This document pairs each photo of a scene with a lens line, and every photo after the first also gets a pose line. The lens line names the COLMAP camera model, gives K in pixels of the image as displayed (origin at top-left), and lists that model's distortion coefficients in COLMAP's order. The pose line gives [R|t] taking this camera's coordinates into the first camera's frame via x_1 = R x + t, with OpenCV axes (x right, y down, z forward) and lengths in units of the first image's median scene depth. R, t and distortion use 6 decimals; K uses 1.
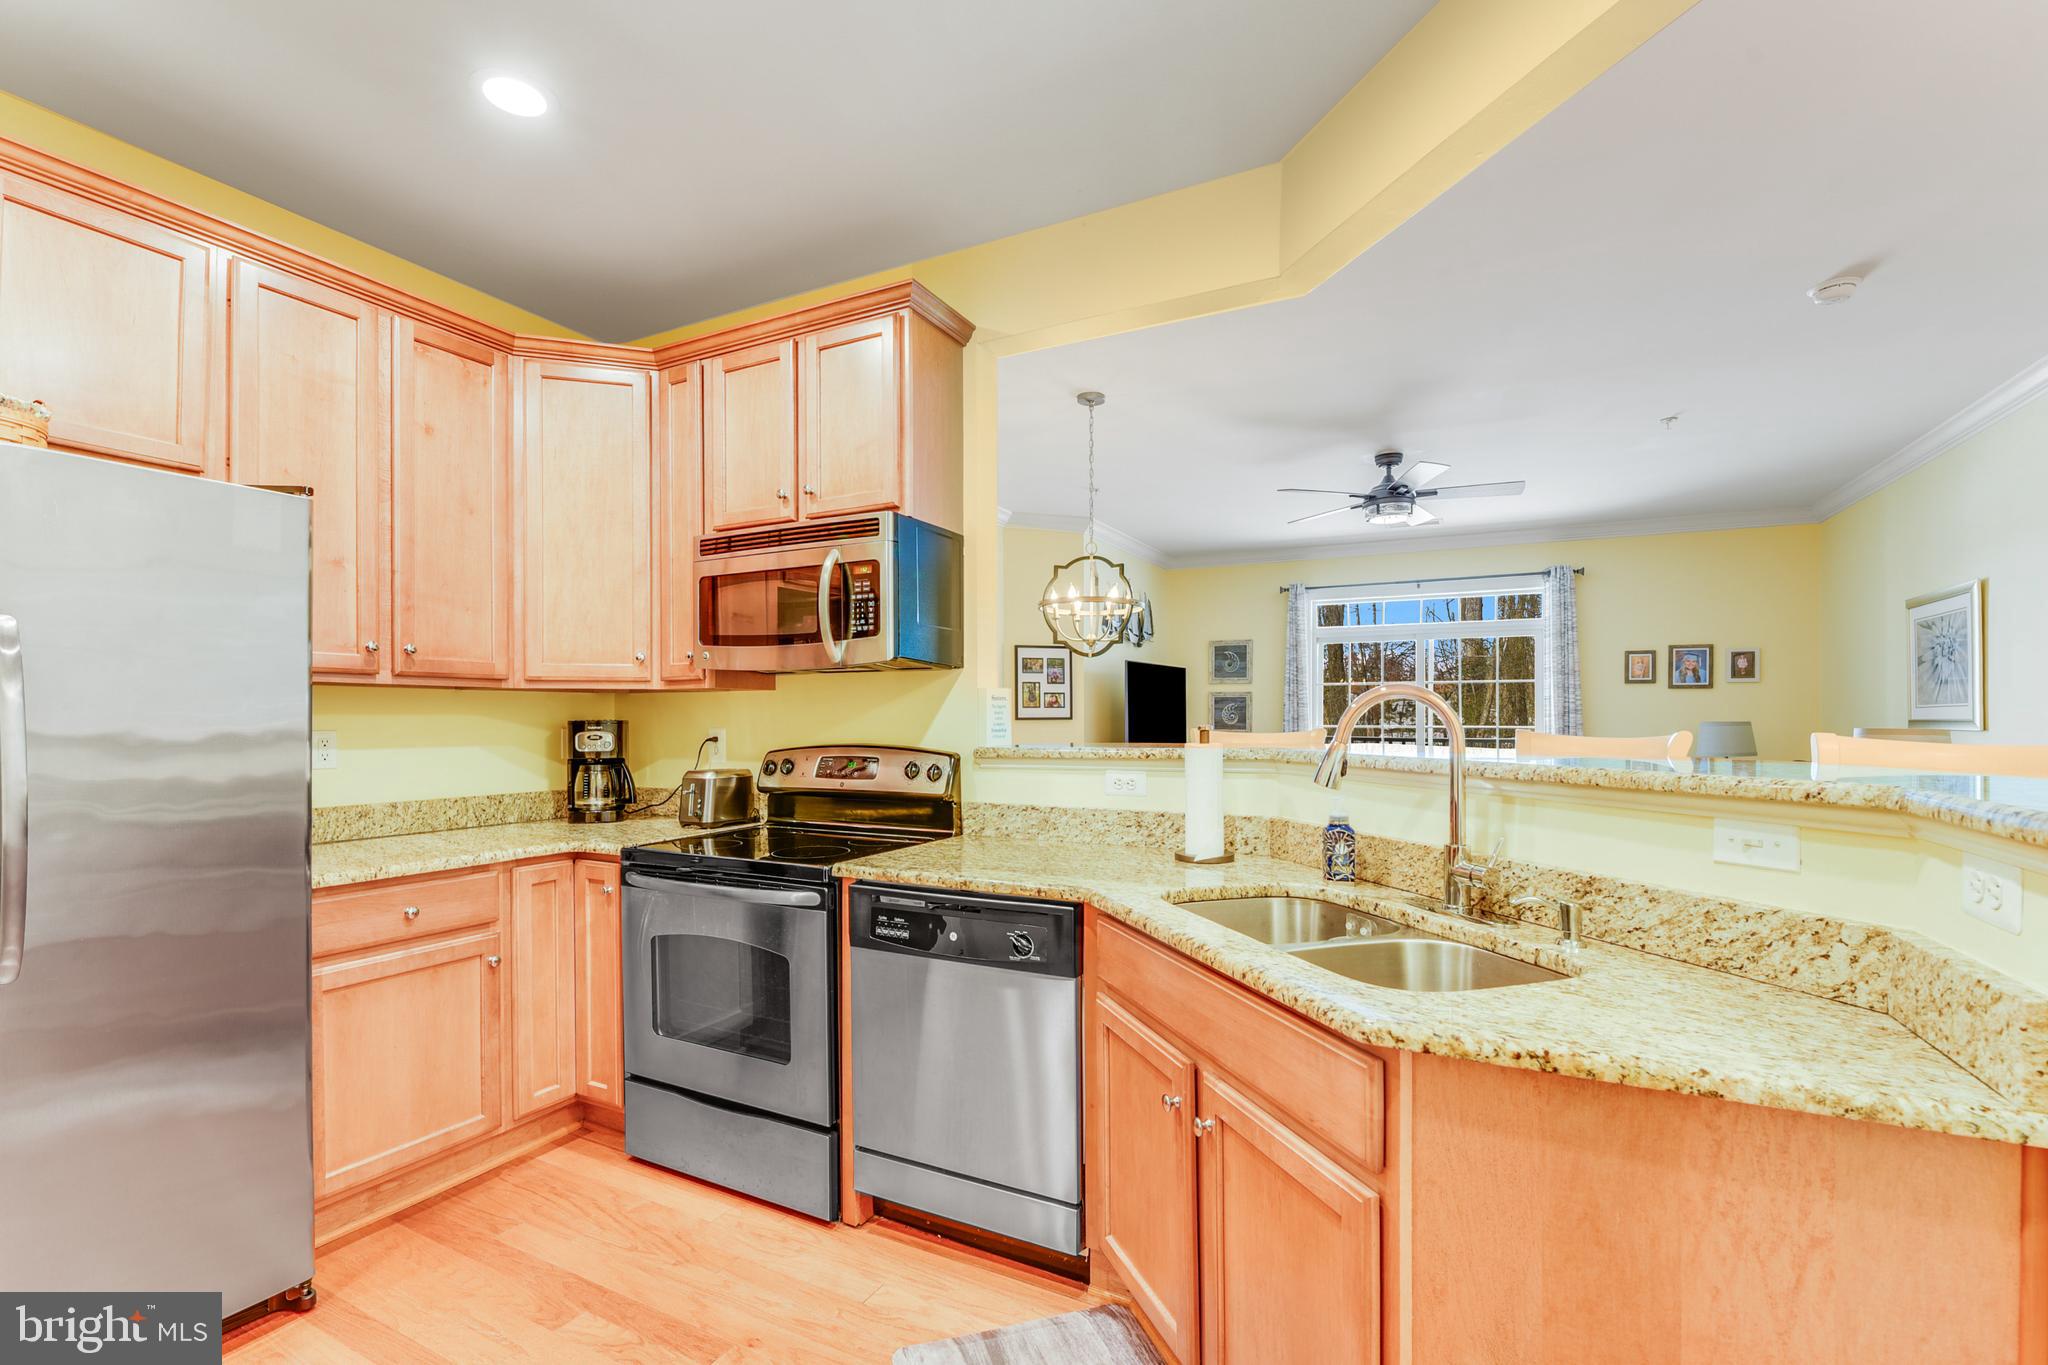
lens RADIAL K [[896.0, 0, 1019.2], [0, 896.0, 736.8], [0, 0, 1]] dist [-0.003757, -0.008198]
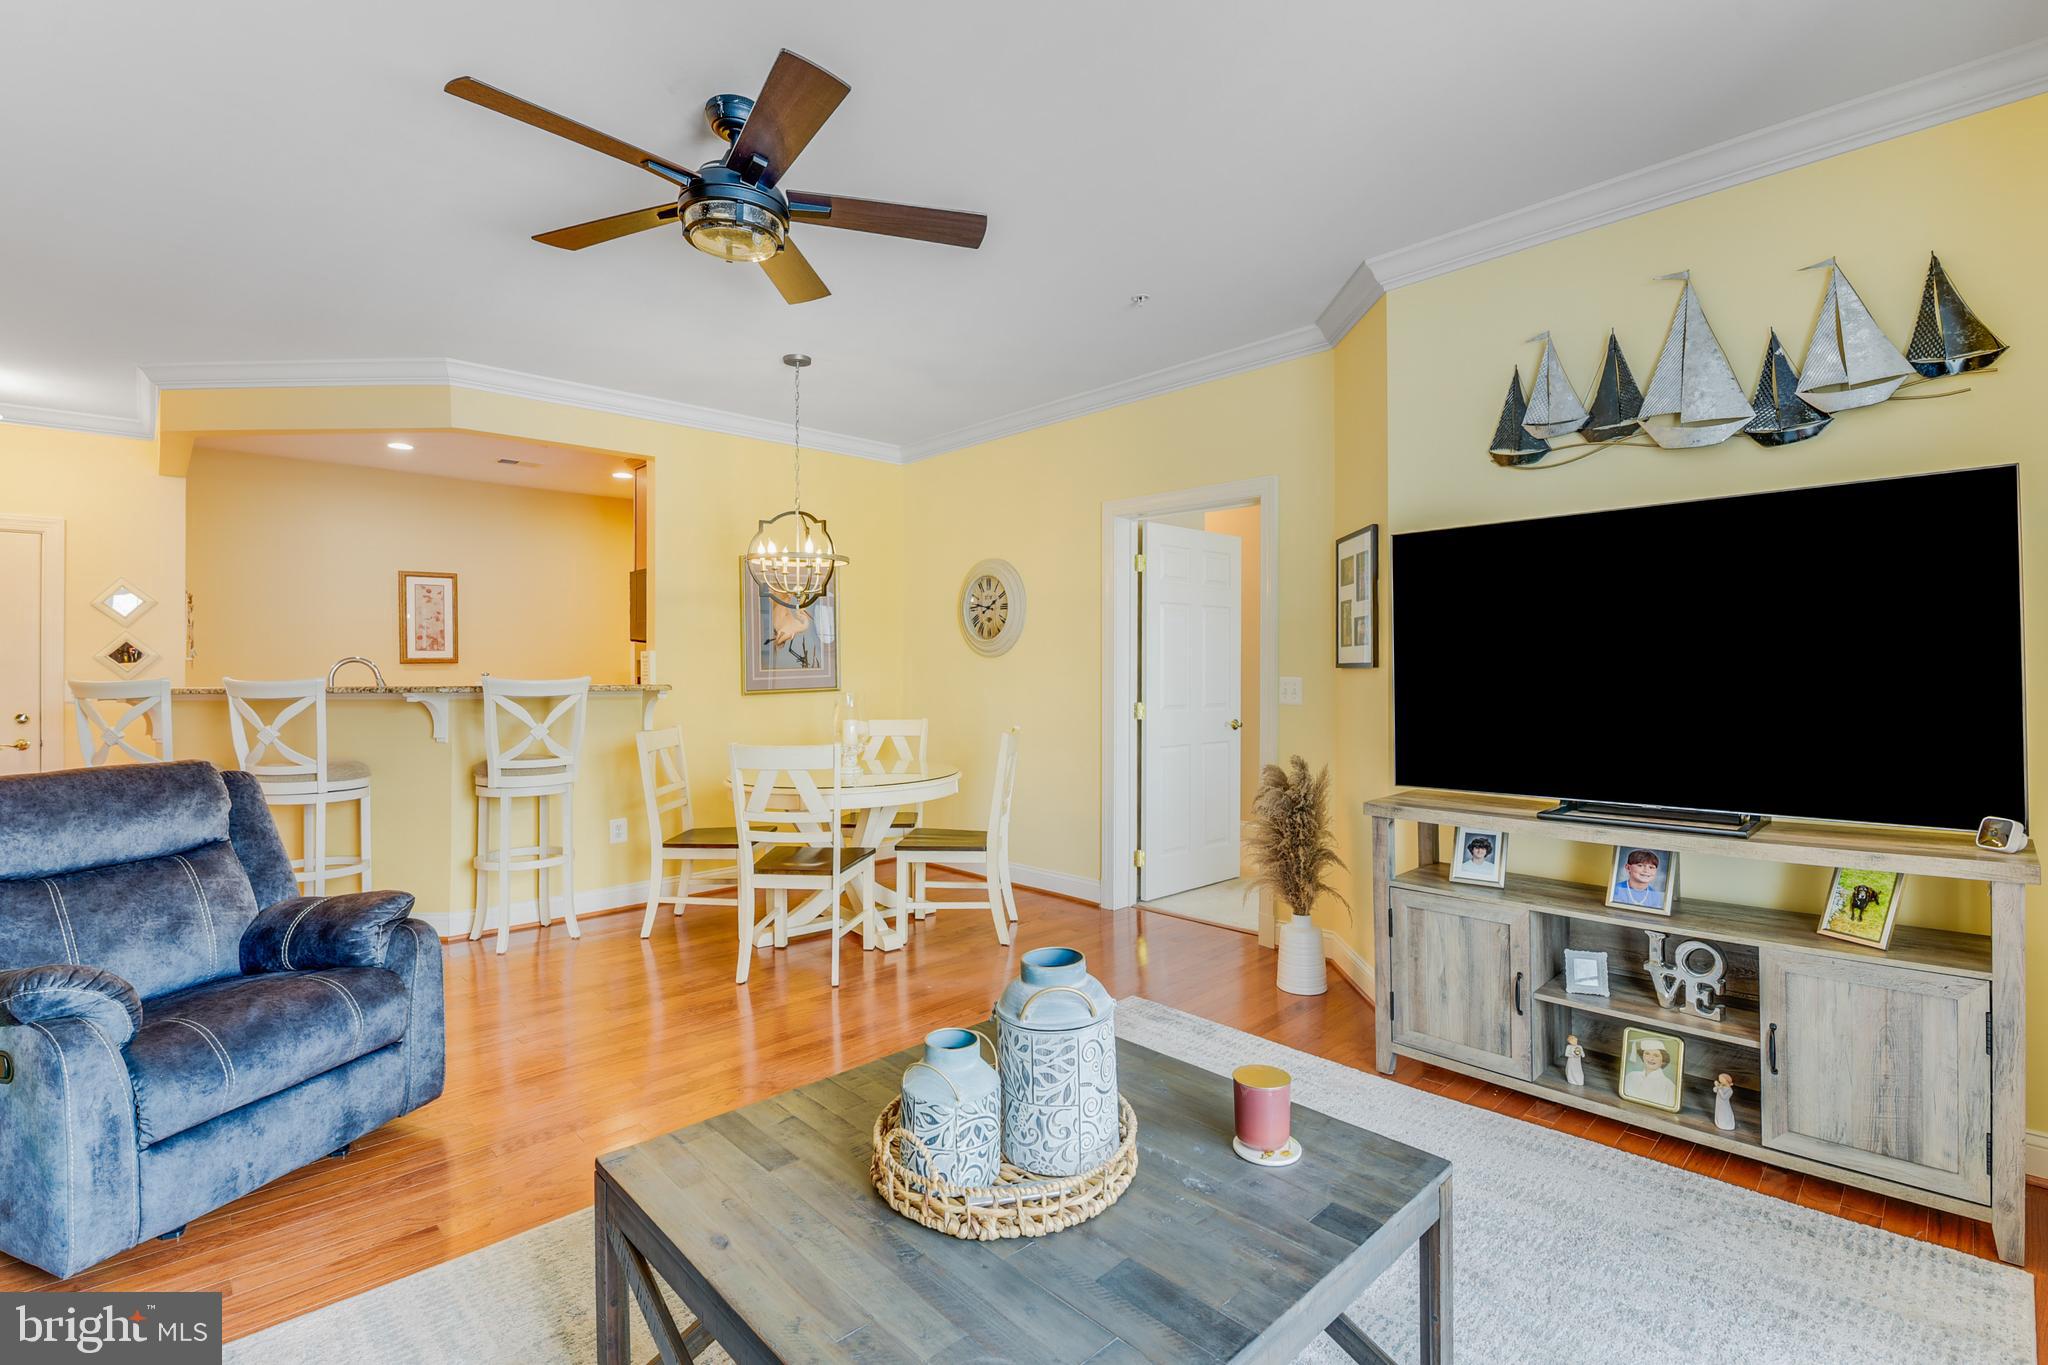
lens RADIAL K [[935.3, 0, 1023.8], [0, 935.3, 661.6], [0, 0, 1]] dist [0.000040, 0.000162]
pose [[-0.319291, -0.003377, -0.947651, 1.504304], [-0.015686, 0.999875, 0.001722, -0.050352], [0.947527, 0.015414, -0.319304, 2.356737]]
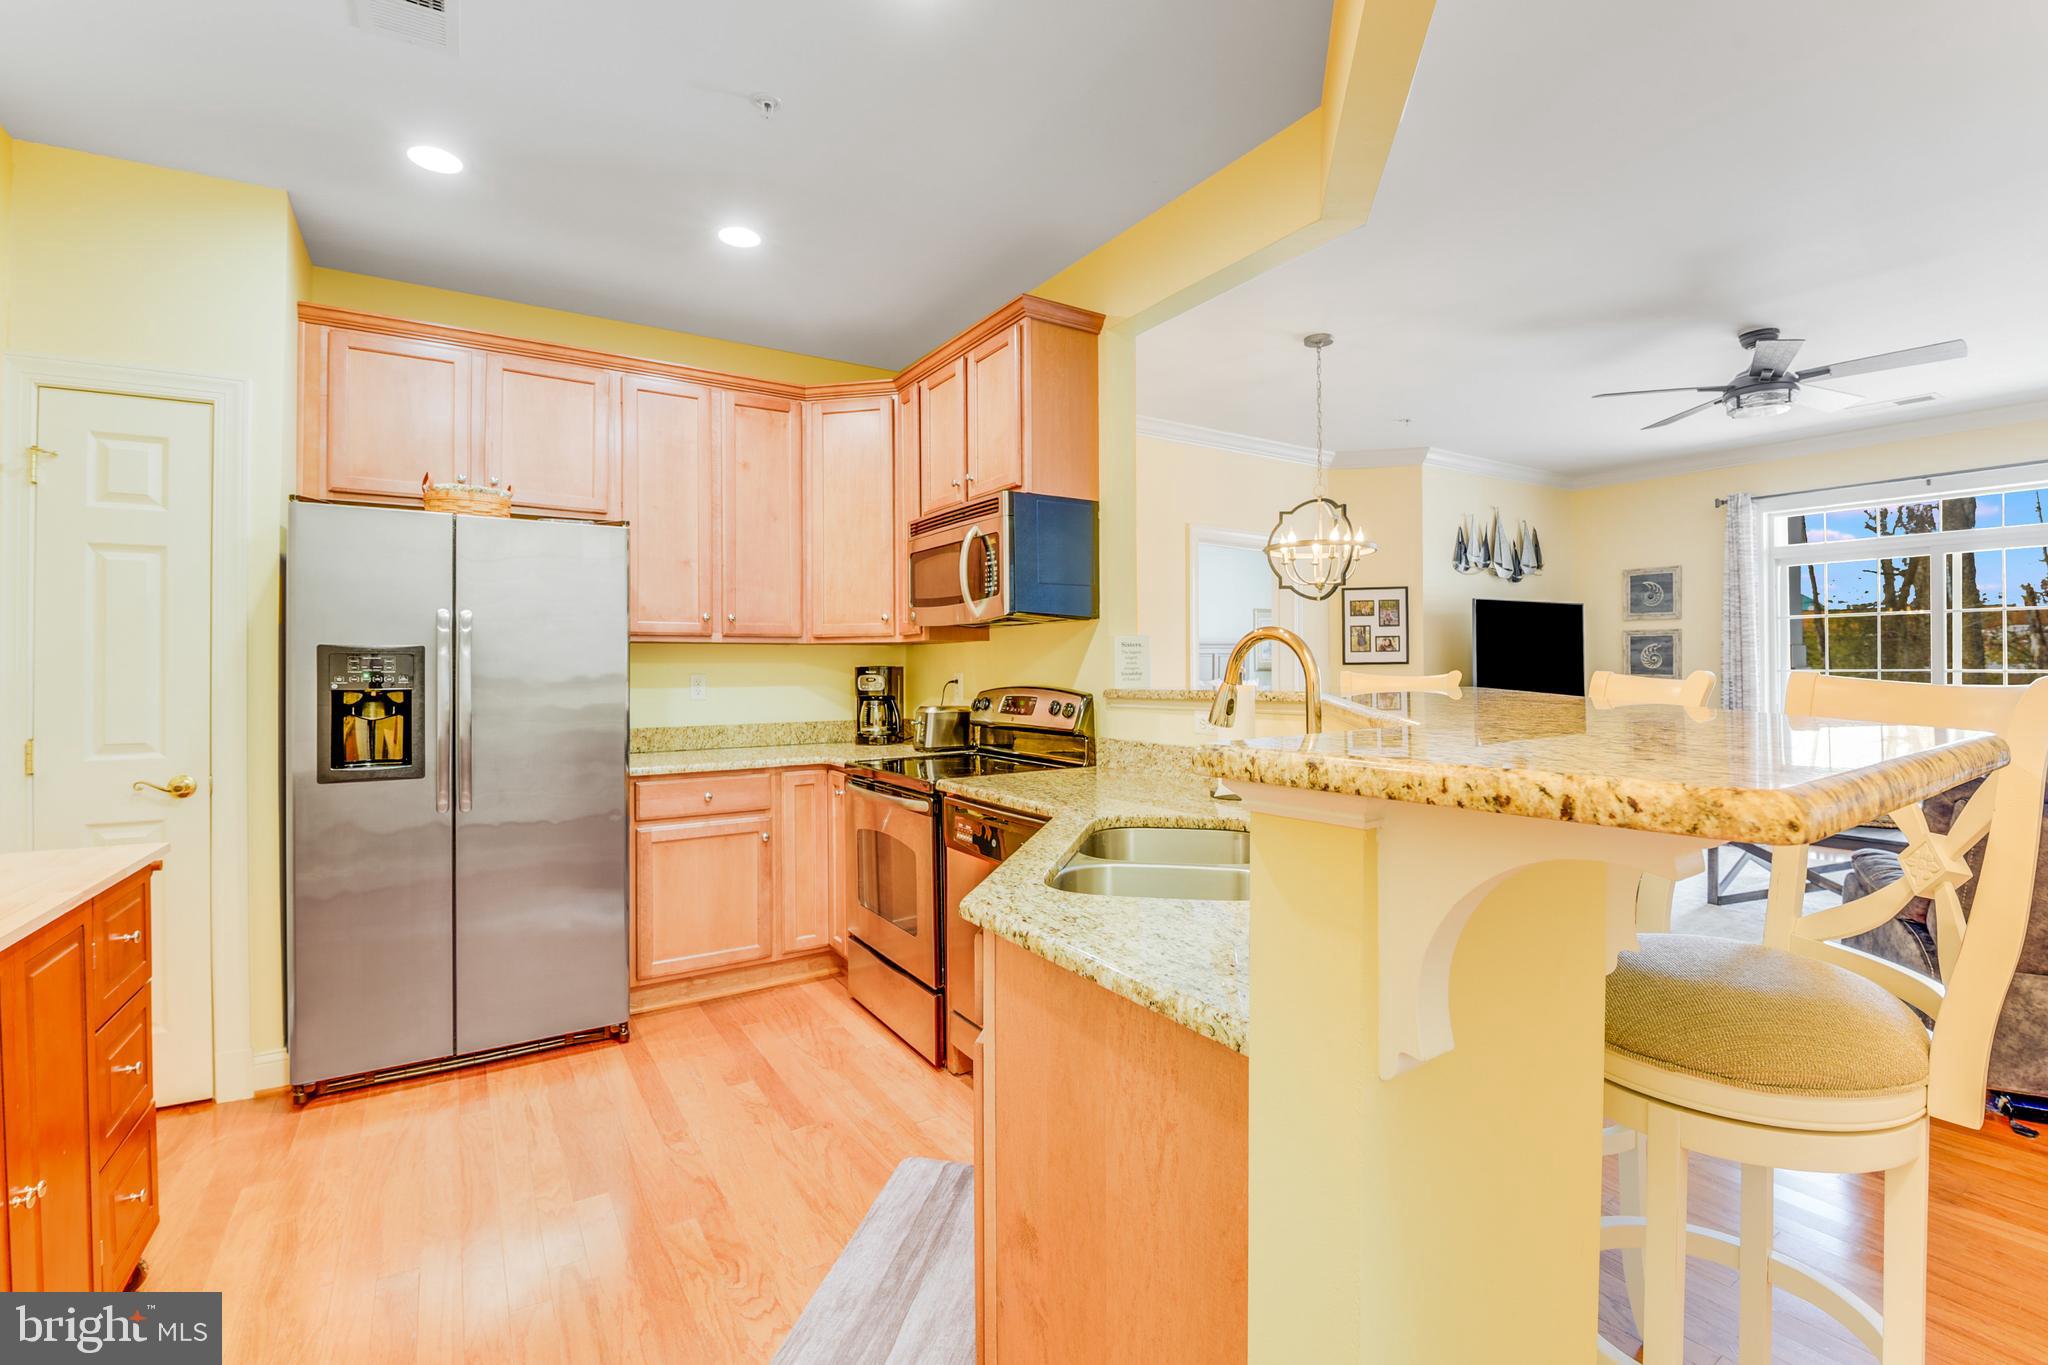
lens RADIAL K [[896.0, 0, 1037.7], [0, 896.0, 676.4], [0, 0, 1]] dist [-0.003757, -0.008198]
pose [[0.871987, 0.000237, -0.489528, 0.430002], [-0.004016, 0.999970, -0.006670, 0.004023], [0.489512, 0.007782, 0.871962, -0.022955]]
